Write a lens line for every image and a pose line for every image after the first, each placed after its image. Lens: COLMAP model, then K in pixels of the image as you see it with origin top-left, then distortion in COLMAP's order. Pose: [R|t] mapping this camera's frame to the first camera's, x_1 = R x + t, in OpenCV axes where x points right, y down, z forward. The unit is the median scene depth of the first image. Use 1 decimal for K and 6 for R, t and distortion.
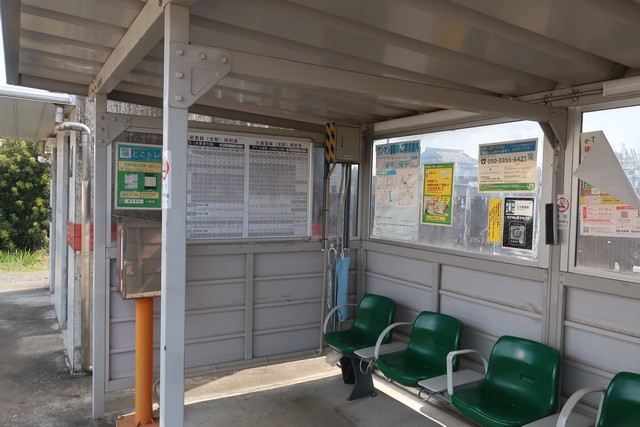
lens RADIAL K [[503.4, 0, 322.6], [0, 503.4, 213.1], [0, 0, 1]] dist [-0.011796, 0.007995]
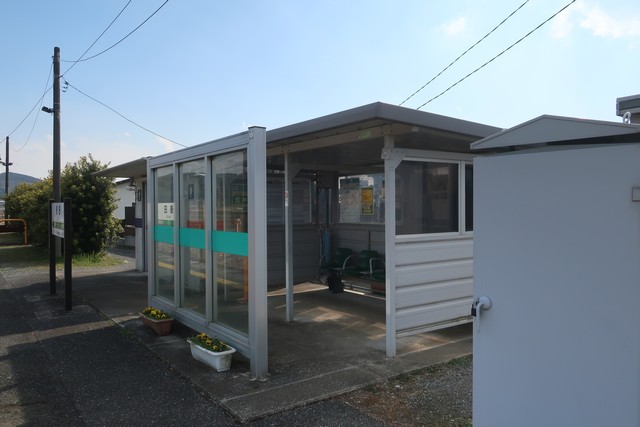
lens RADIAL K [[503.4, 0, 322.9], [0, 503.4, 215.4], [0, 0, 1]] dist [-0.011796, 0.007995]
pose [[0.996353, -0.036485, 0.077130, -0.138566], [0.038206, 0.999050, -0.020962, 0.061374], [-0.076292, 0.023832, 0.996801, -1.145020]]
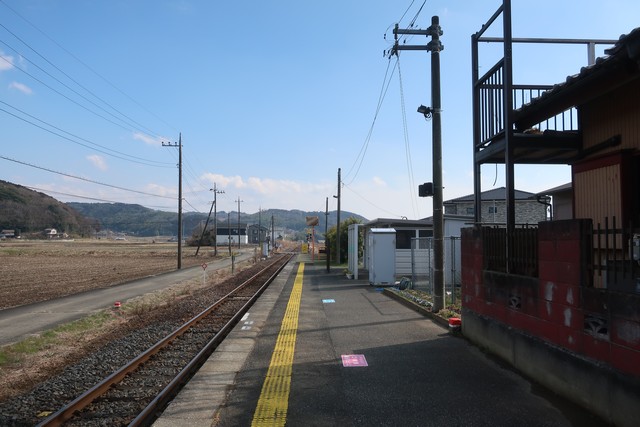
lens RADIAL K [[503.4, 0, 321.1], [0, 503.4, 213.9], [0, 0, 1]] dist [-0.011796, 0.007995]
pose [[0.870422, -0.051360, -0.489620, 1.863369], [0.000904, 0.994708, -0.102737, 0.244540], [0.492305, 0.088982, 0.865862, -4.377304]]
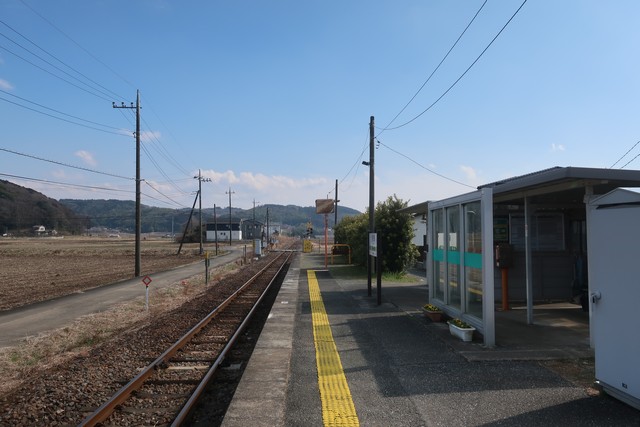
lens RADIAL K [[503.4, 0, 320.3], [0, 503.4, 212.6], [0, 0, 1]] dist [-0.011796, 0.007995]
pose [[0.873059, -0.054319, -0.484580, 0.136711], [0.008752, 0.995361, -0.095808, 0.089369], [0.487536, 0.079405, 0.869484, -1.810959]]
